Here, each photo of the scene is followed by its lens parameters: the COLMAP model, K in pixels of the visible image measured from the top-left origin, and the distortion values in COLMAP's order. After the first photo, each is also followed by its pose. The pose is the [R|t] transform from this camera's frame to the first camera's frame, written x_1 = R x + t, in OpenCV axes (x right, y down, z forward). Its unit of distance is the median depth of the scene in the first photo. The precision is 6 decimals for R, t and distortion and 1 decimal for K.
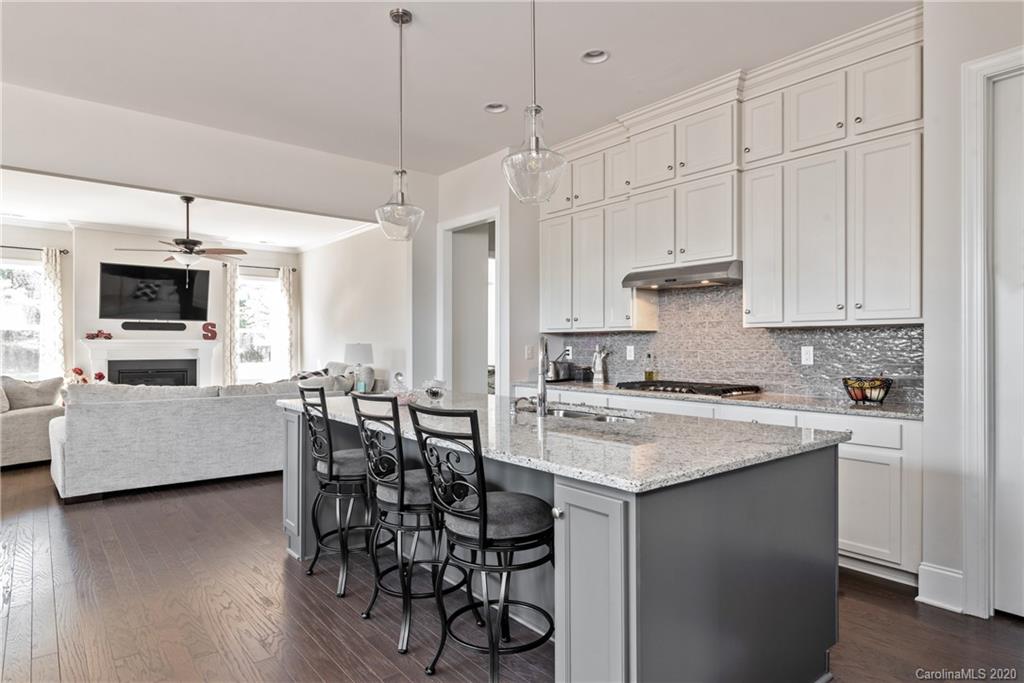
lens RADIAL K [[580.3, 0, 514.6], [0, 580.3, 345.5], [0, 0, 1]] dist [0.002156, 0.000140]
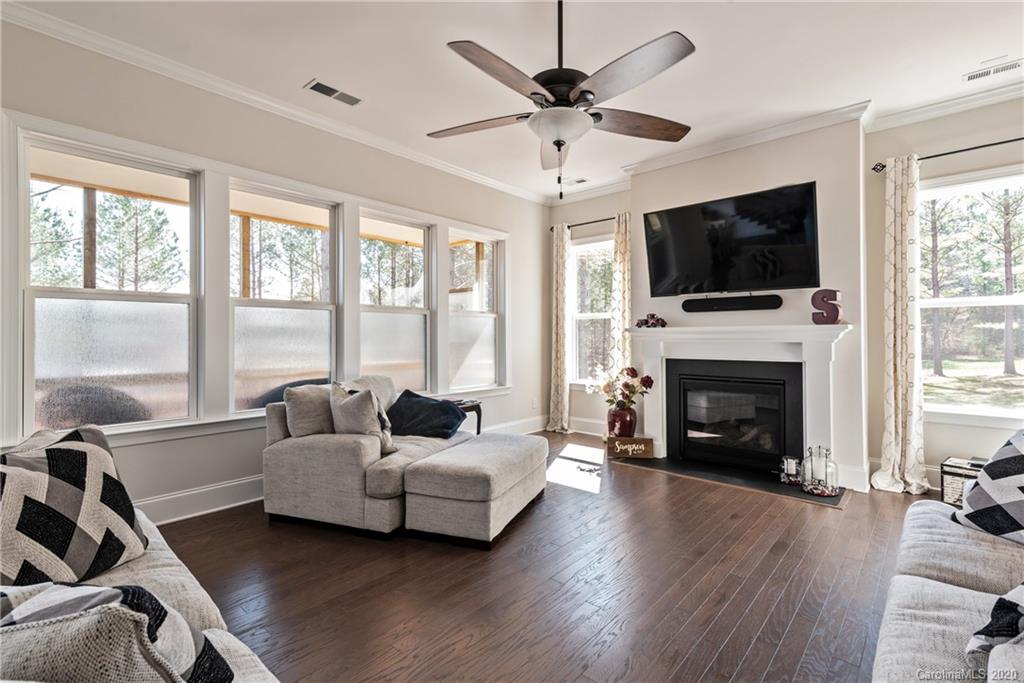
lens RADIAL K [[466.0, 0, 512.6], [0, 466.0, 338.4], [0, 0, 1]] dist [0.000029, 0.000069]
pose [[0.148845, -0.000909, -0.988860, -0.179236], [0.002153, 0.999998, -0.000595, 0.001685], [0.988858, -0.002040, 0.148847, 0.693128]]
